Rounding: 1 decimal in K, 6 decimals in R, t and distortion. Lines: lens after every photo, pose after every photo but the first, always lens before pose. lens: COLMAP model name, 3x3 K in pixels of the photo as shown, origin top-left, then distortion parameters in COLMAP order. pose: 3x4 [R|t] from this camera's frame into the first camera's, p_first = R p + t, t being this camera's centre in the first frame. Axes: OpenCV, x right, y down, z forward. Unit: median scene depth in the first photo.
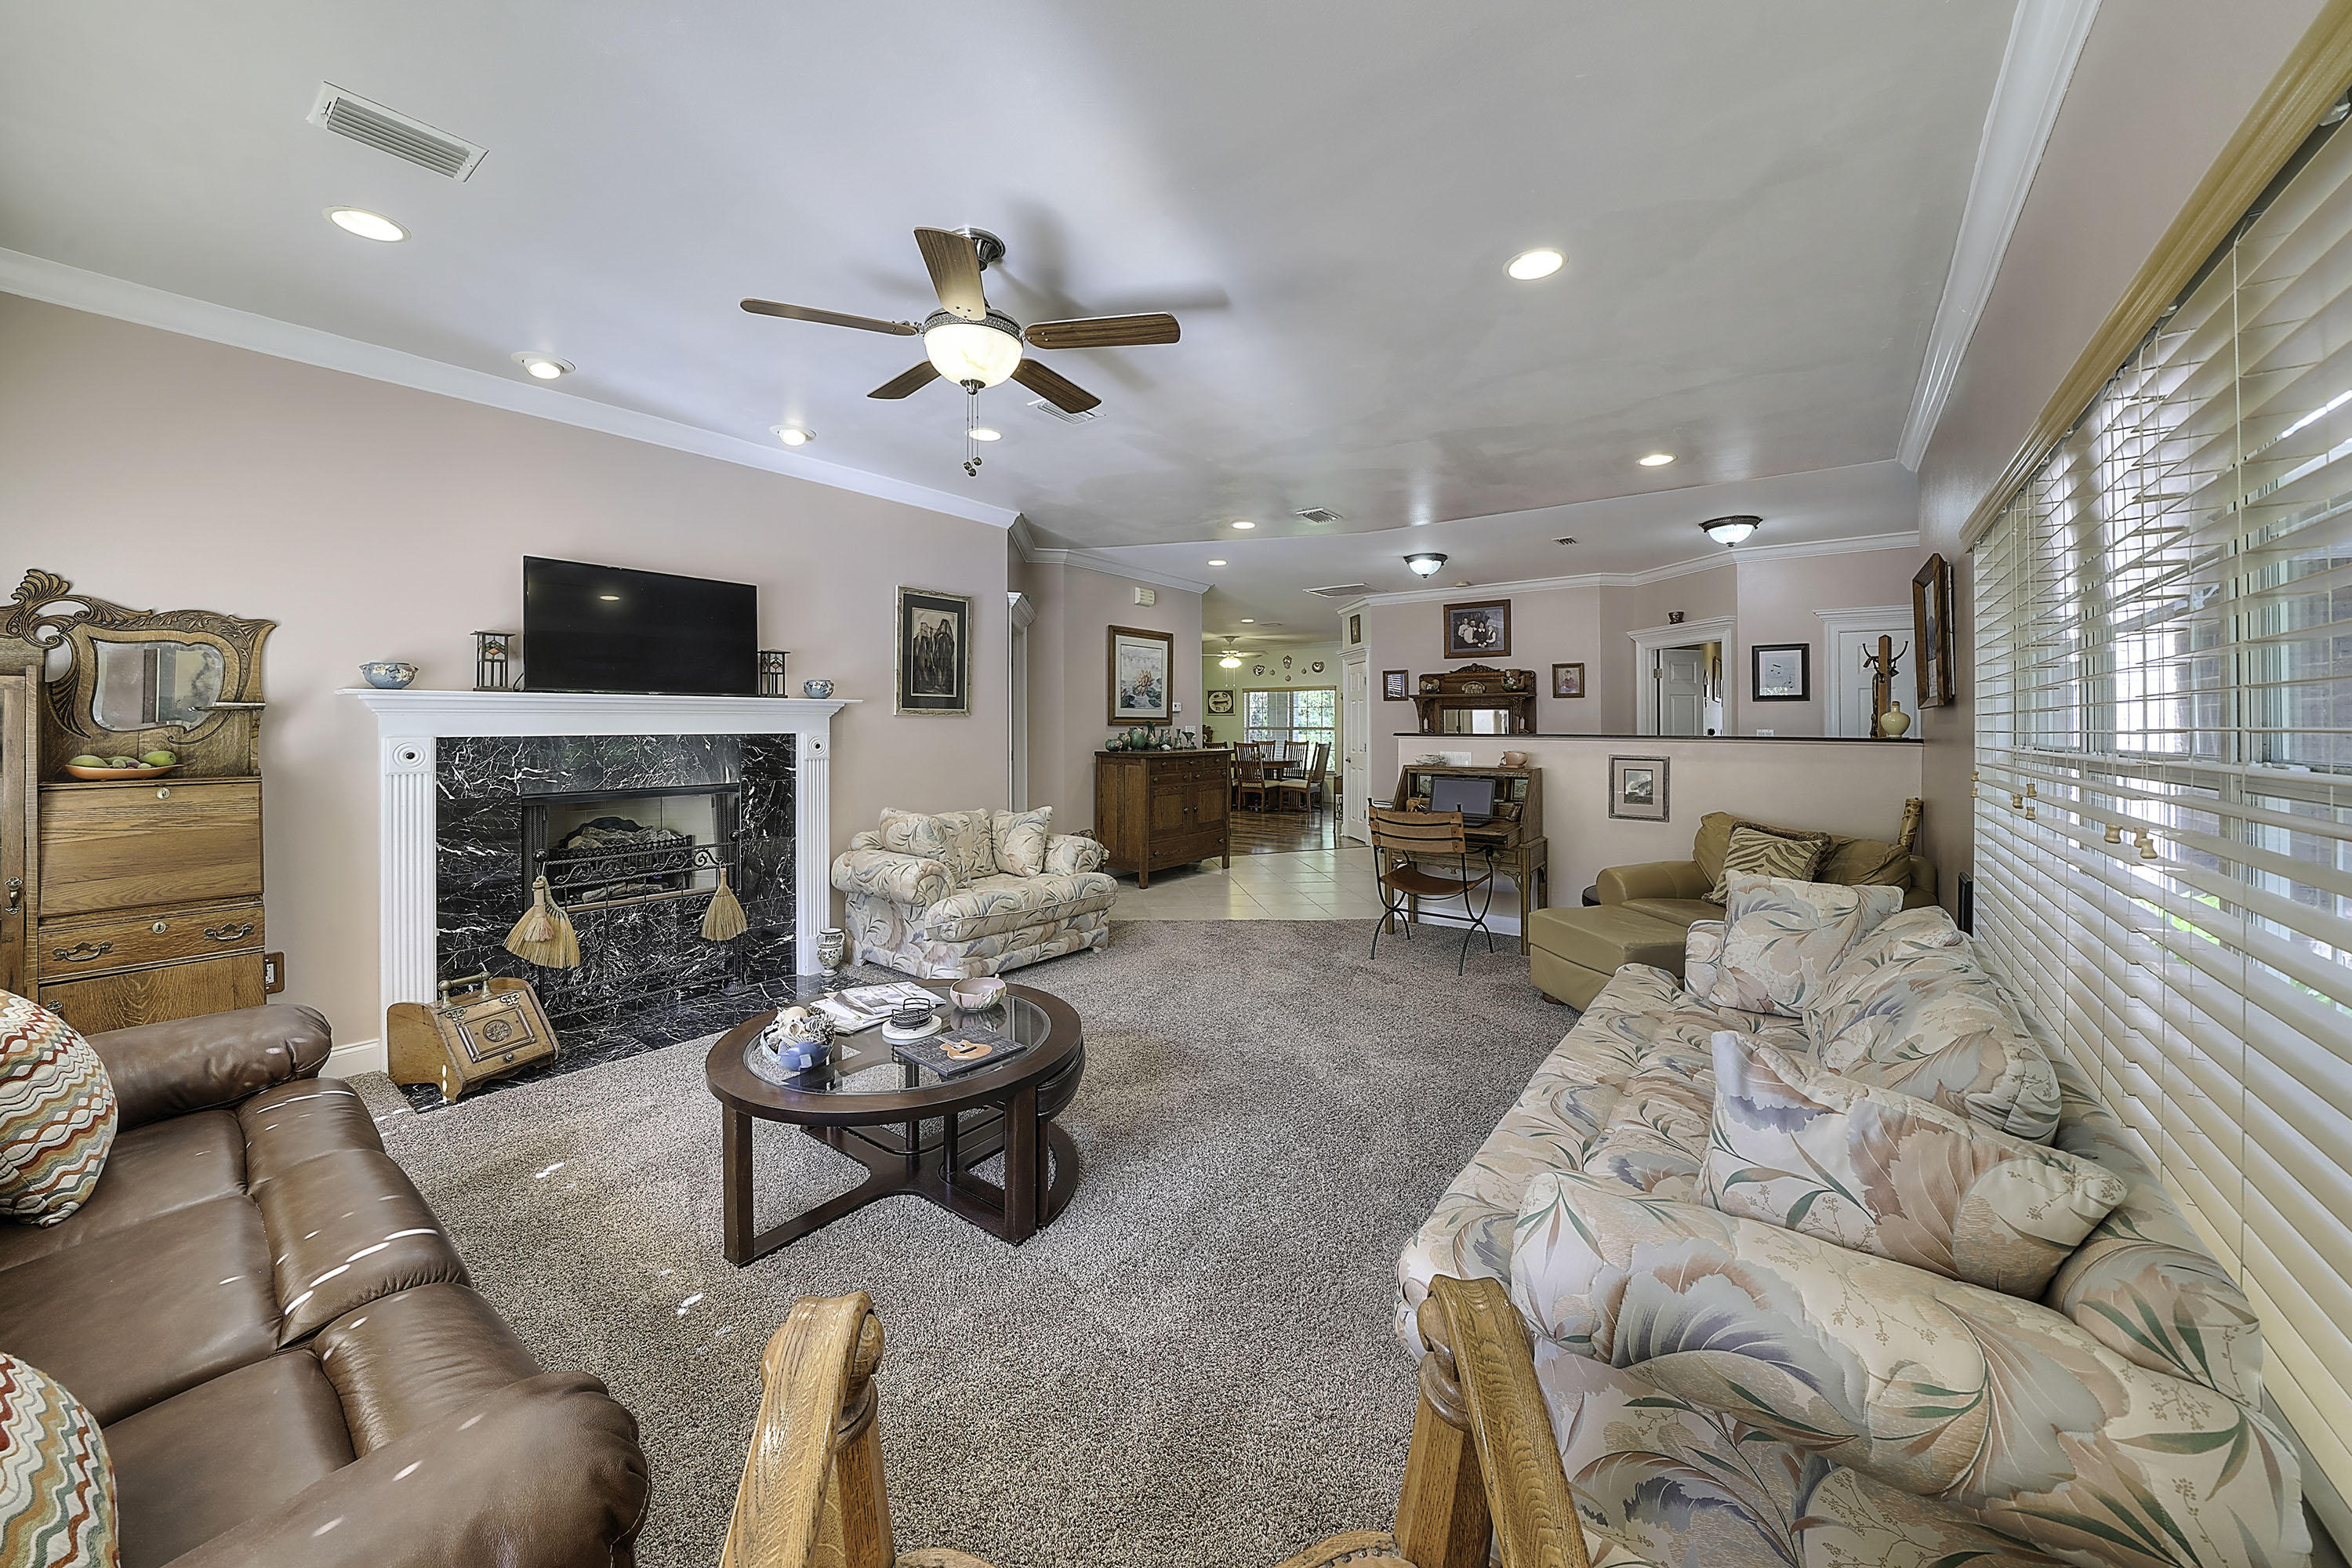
lens RADIAL K [[861.1, 0, 1219.7], [0, 861.1, 730.6], [0, 0, 1]] dist [0.000819, 0.000112]
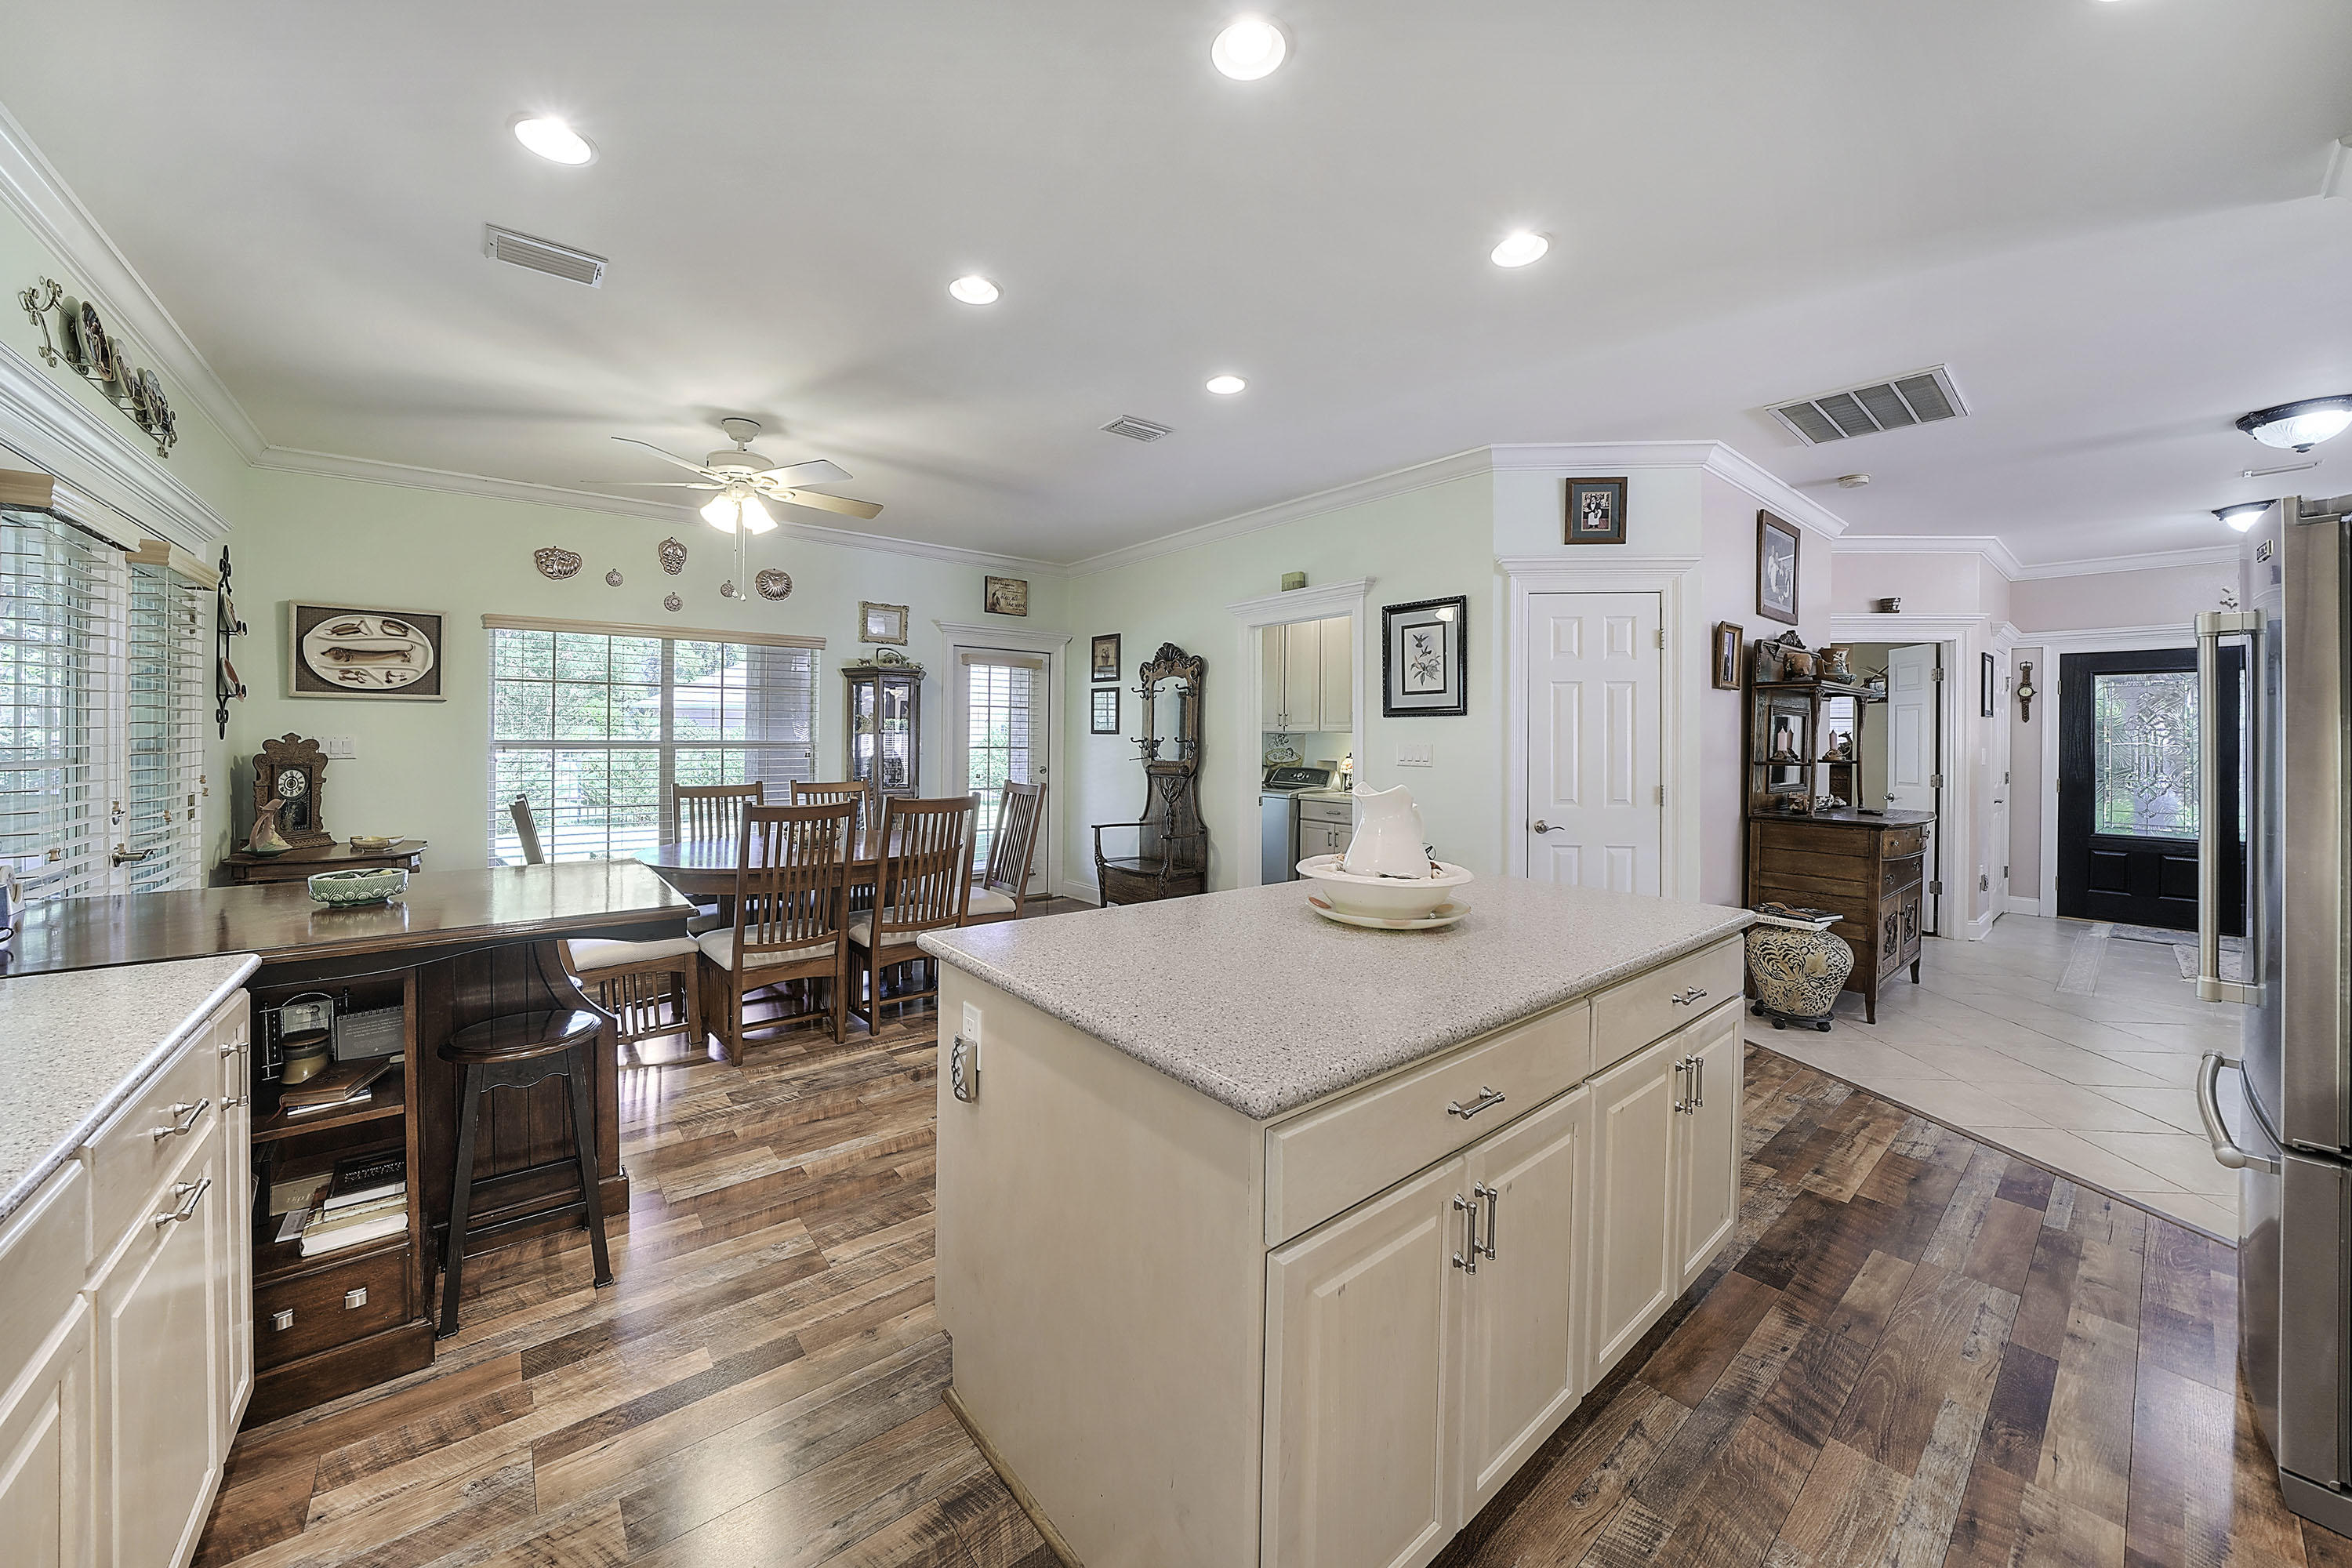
lens RADIAL K [[835.5, 0, 1147.9], [0, 835.5, 744.3], [0, 0, 1]] dist [-0.016708, 0.000003]
pose [[0.293417, -0.008729, 0.955945, -0.367689], [-0.000897, 0.999955, 0.009406, -0.011644], [-0.955984, -0.003617, 0.293396, 1.381440]]
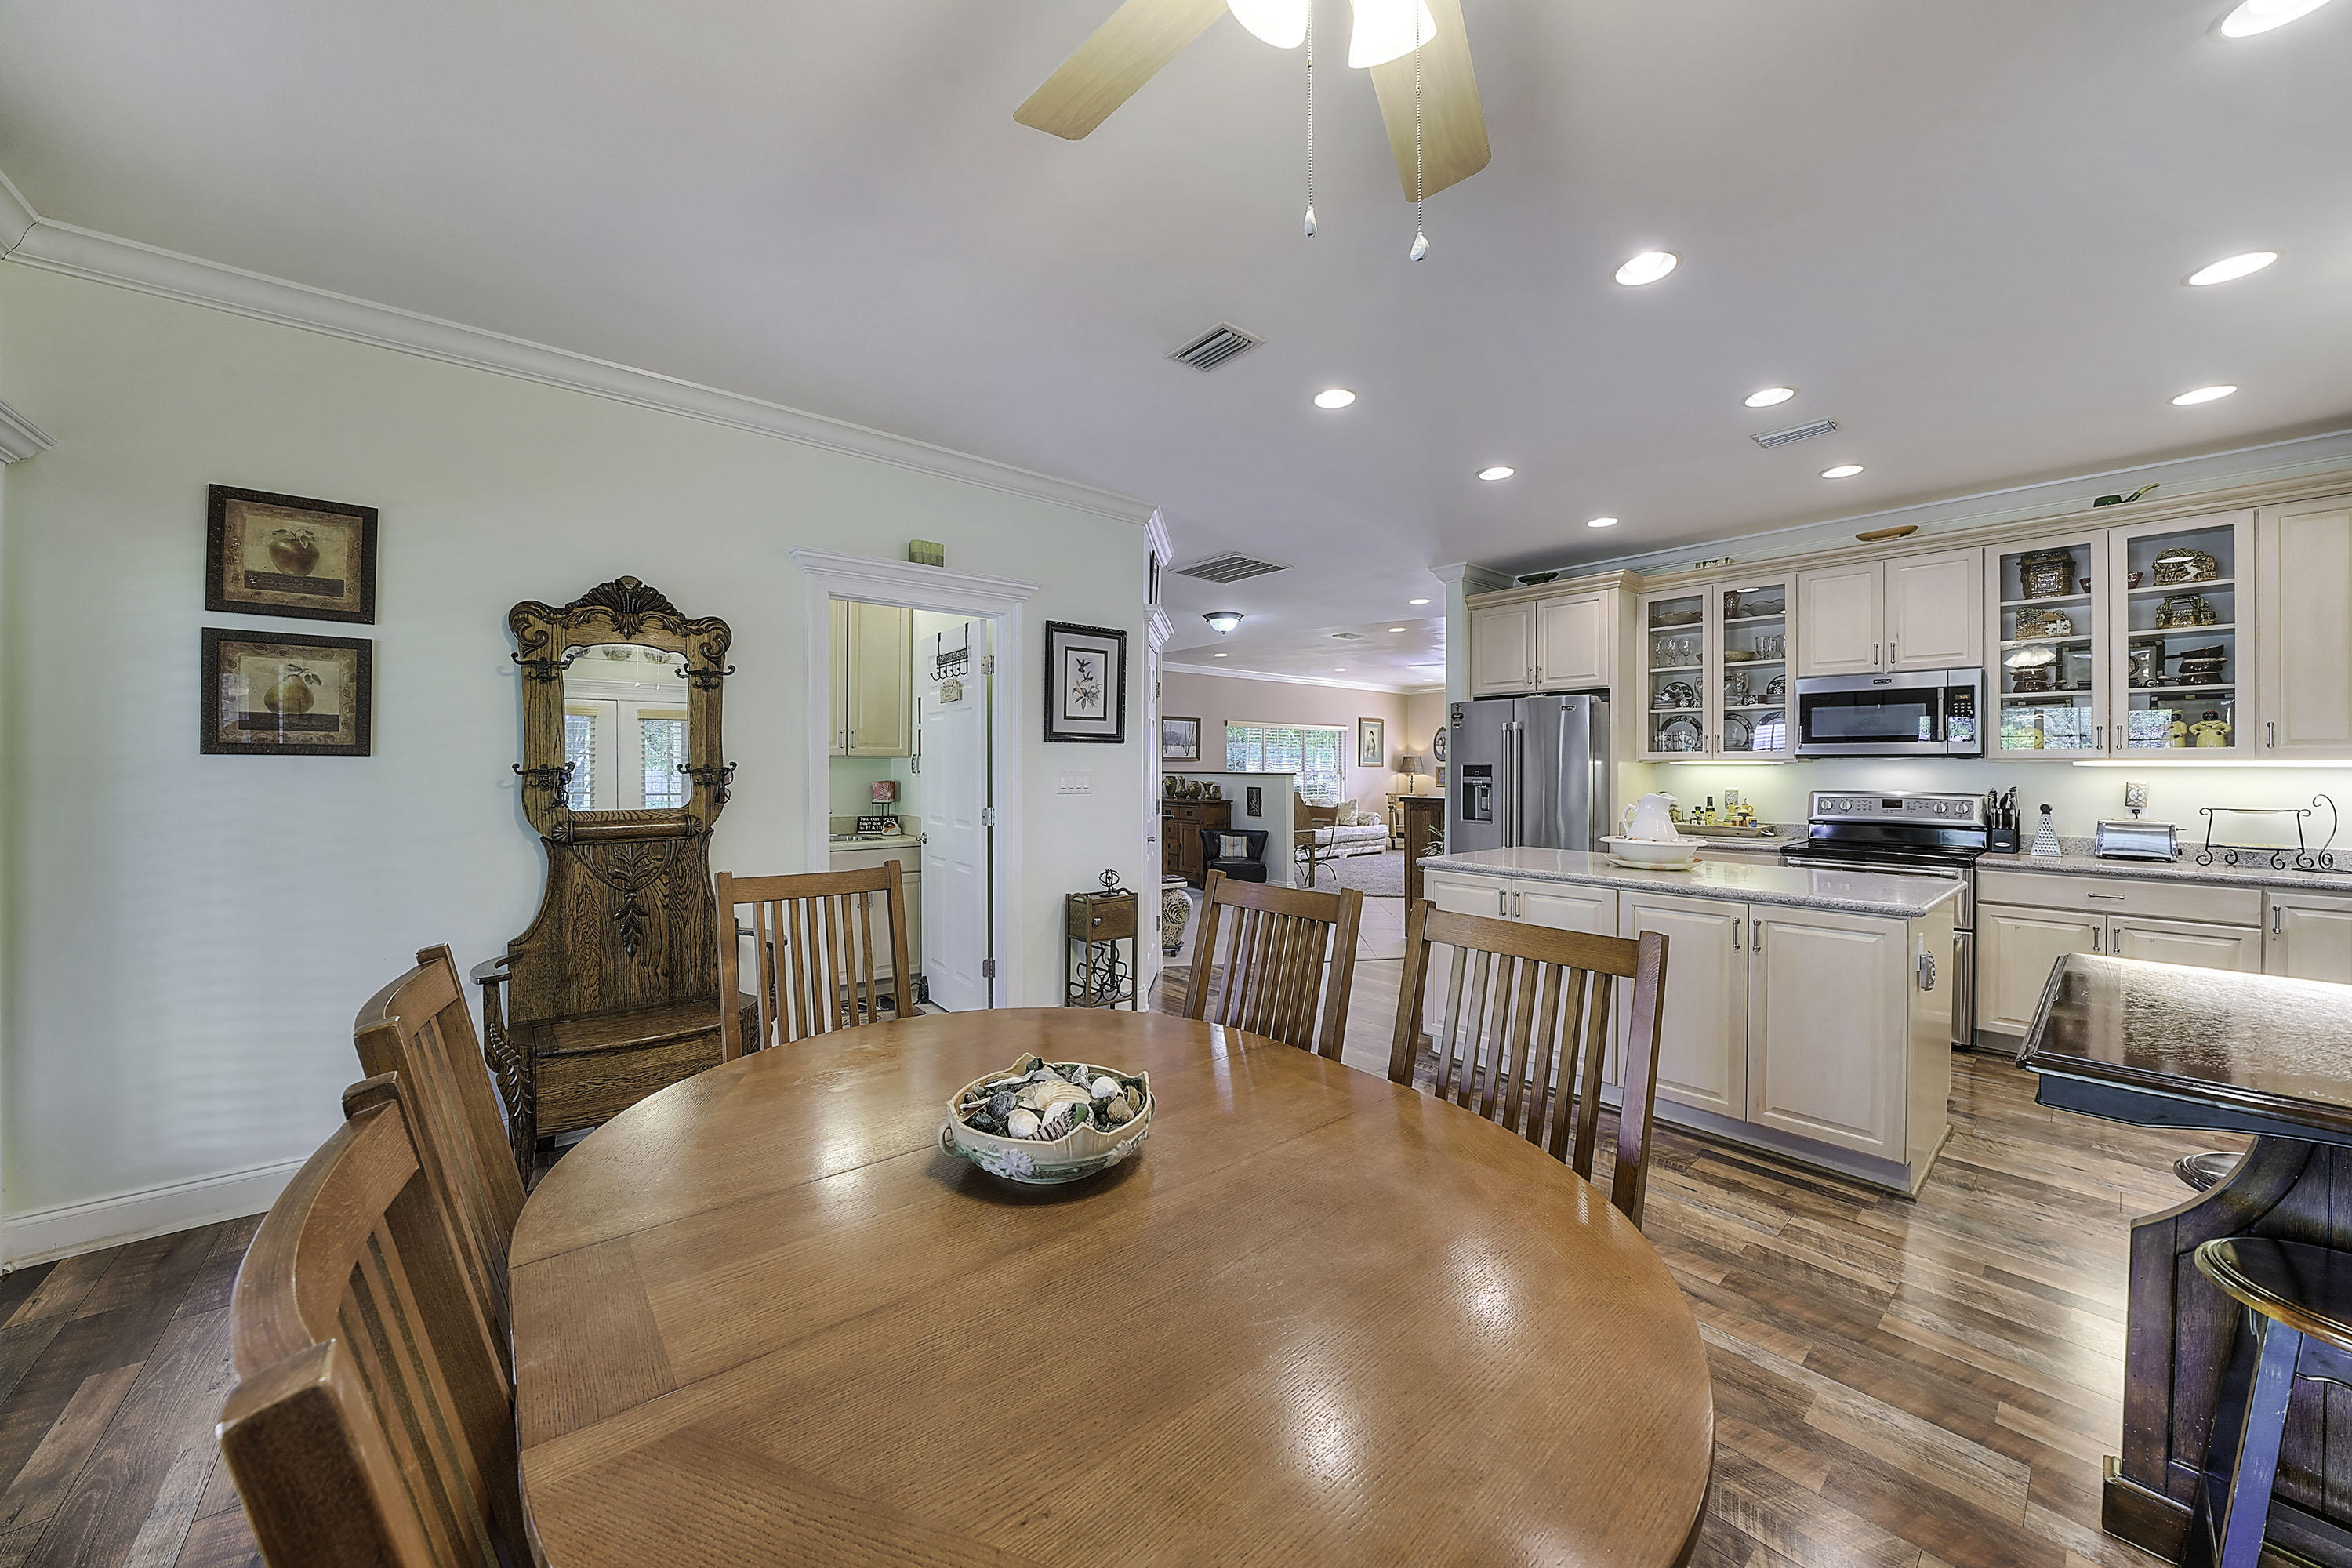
lens RADIAL K [[830.8, 0, 1168.9], [0, 830.8, 773.5], [0, 0, 1]] dist [-0.012744, 0.000002]
pose [[-0.964793, -0.007154, 0.262911, 0.016679], [-0.003012, 0.999865, 0.016153, -0.013919], [-0.262991, 0.014792, -0.964685, 1.877274]]
